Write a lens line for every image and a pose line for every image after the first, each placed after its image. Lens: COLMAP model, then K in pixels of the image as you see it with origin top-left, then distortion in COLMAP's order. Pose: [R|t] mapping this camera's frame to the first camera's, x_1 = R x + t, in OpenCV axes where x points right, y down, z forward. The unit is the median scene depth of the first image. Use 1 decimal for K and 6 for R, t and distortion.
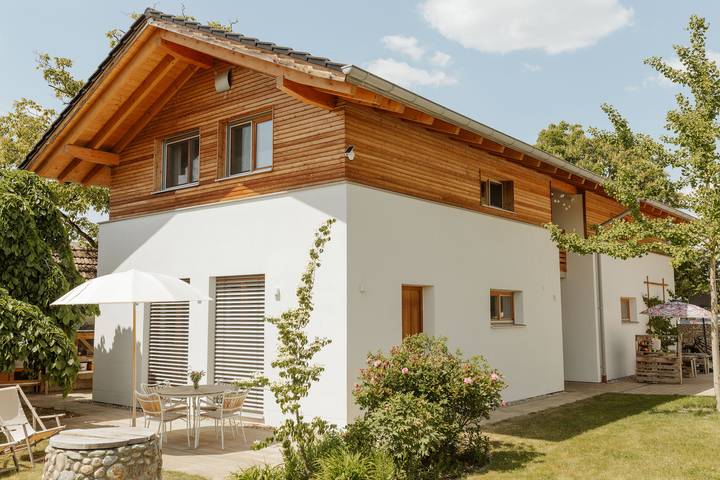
lens RADIAL K [[670.0, 0, 358.1], [0, 670.0, 237.4], [0, 0, 1]] dist [-0.001802, 0.000000]
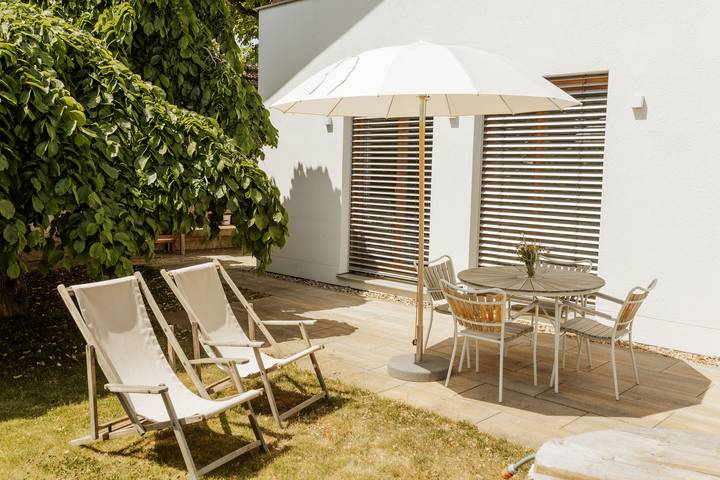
lens RADIAL K [[670.0, 0, 363.6], [0, 670.0, 242.6], [0, 0, 1]] dist [-0.001802, 0.000000]
pose [[0.995737, 0.037889, -0.084101, -0.276593], [-0.018588, 0.975462, 0.219382, 0.071523], [0.090349, -0.216883, 0.972008, 0.397956]]
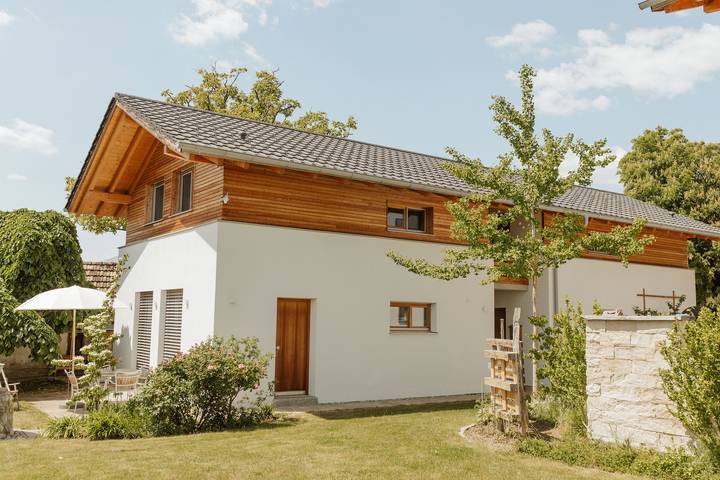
lens RADIAL K [[670.0, 0, 359.9], [0, 670.0, 239.5], [0, 0, 1]] dist [-0.001802, 0.000000]
pose [[0.963988, -0.014927, -0.265526, 0.532150], [0.013090, 0.999877, -0.008684, -0.025835], [0.265623, 0.004896, 0.964064, -0.184088]]
